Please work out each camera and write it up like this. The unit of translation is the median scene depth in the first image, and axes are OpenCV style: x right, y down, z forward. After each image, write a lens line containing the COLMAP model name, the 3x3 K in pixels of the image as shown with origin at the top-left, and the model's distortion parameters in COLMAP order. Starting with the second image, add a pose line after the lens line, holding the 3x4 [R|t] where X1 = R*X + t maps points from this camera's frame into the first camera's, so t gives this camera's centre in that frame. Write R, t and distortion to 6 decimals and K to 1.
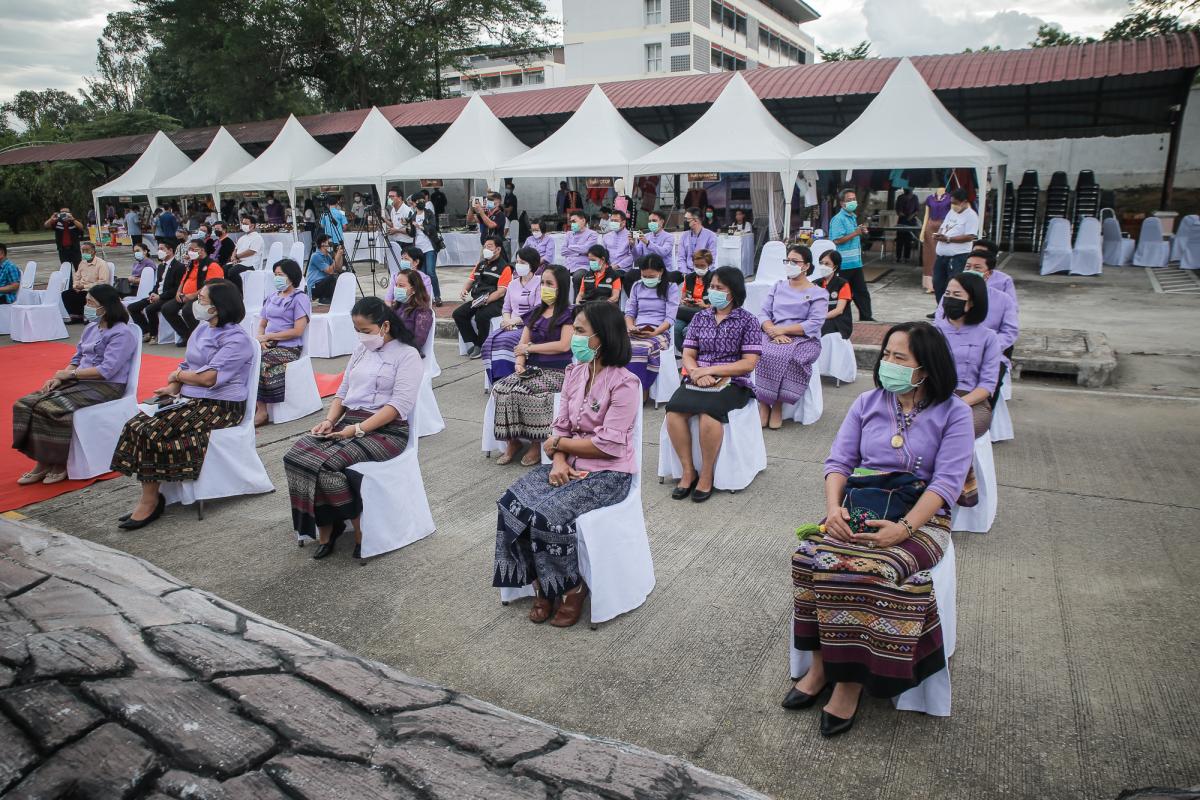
lens RADIAL K [[823.7, 0, 602.5], [0, 823.7, 395.3], [0, 0, 1]] dist [-0.135987, 0.102046]
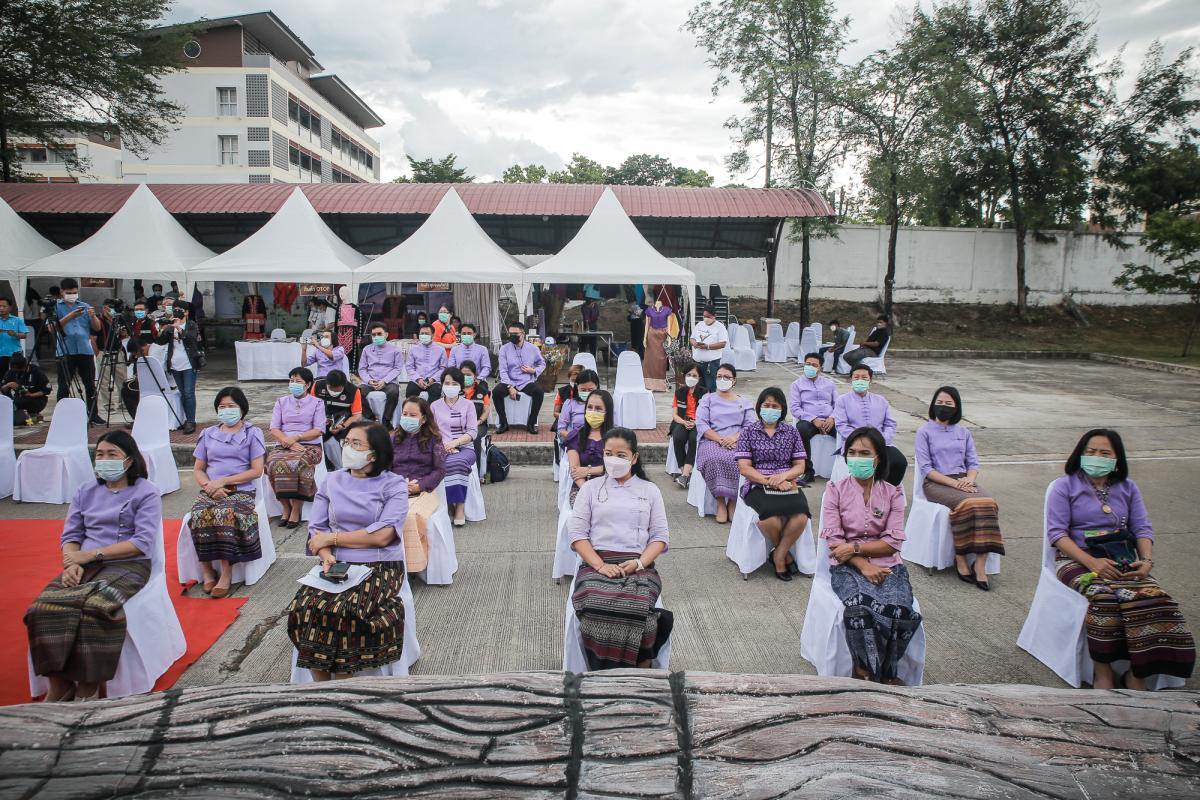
lens RADIAL K [[823.7, 0, 602.5], [0, 823.7, 395.3], [0, 0, 1]] dist [-0.135987, 0.102046]
pose [[0.848234, -0.037204, 0.528313, -0.165458], [0.097728, 0.991395, -0.087092, -0.016125], [-0.520527, 0.125506, 0.844571, 0.030026]]
